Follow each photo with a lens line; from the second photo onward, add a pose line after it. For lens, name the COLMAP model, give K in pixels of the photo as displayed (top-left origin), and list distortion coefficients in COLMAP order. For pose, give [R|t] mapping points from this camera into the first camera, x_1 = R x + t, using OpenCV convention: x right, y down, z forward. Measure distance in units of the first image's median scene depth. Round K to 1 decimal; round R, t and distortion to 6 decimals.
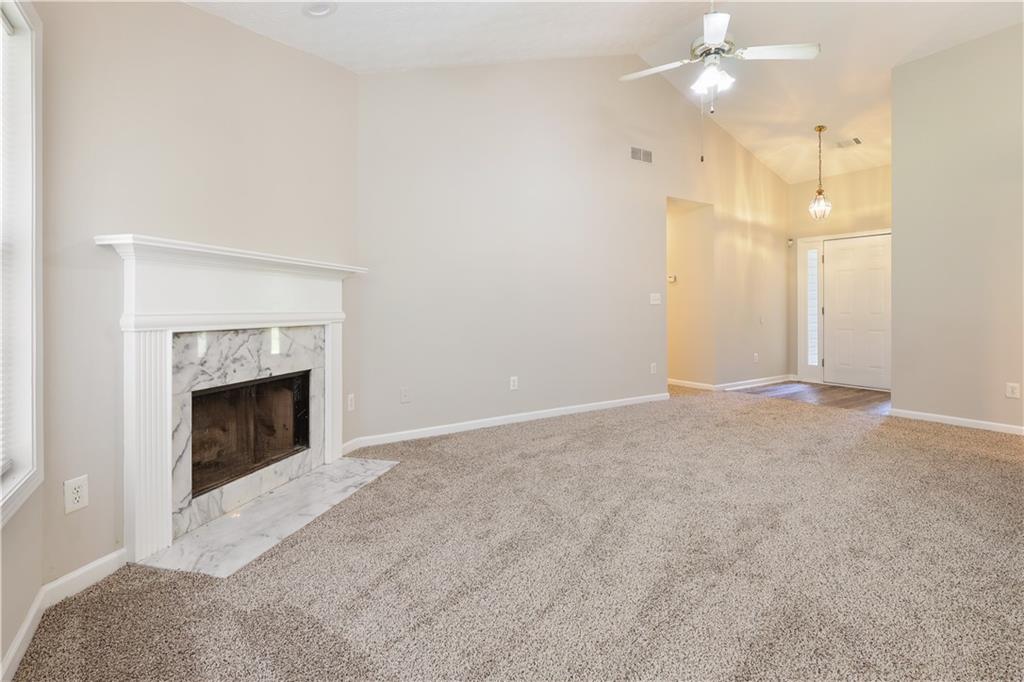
lens RADIAL K [[489.9, 0, 491.1], [0, 489.9, 307.8], [0, 0, 1]] dist [0.002394, -0.000116]
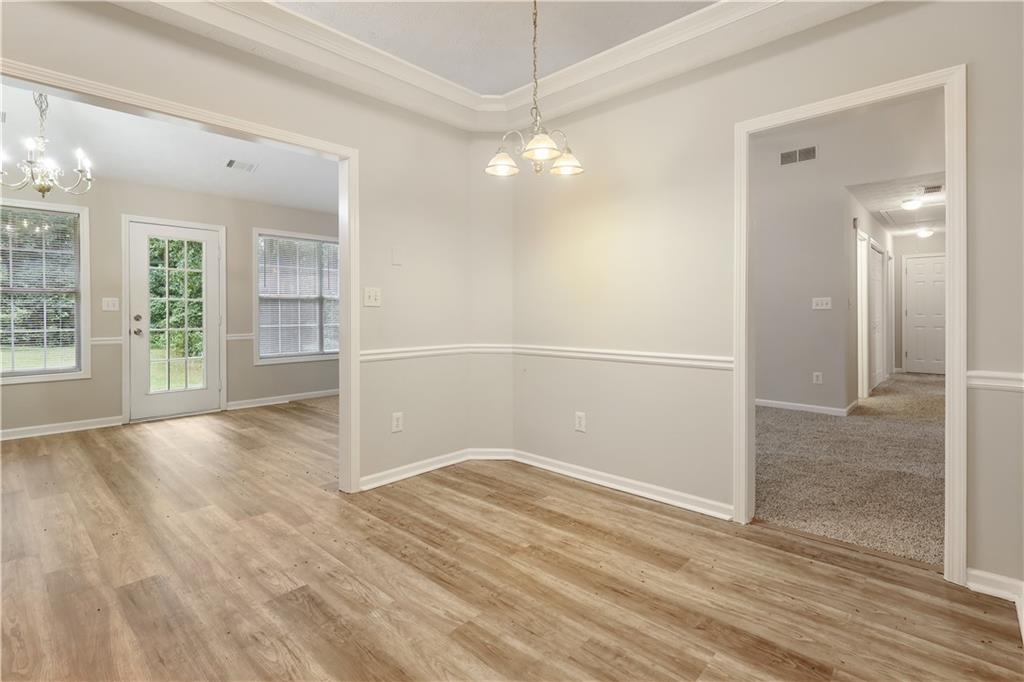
lens RADIAL K [[489.9, 0, 507.8], [0, 489.9, 316.0], [0, 0, 1]] dist [0.002394, -0.000116]
pose [[0.249723, 0.010319, -0.968262, 2.209066], [0.004776, 0.999918, 0.011889, -0.016512], [0.968306, -0.007593, 0.249653, 0.390985]]
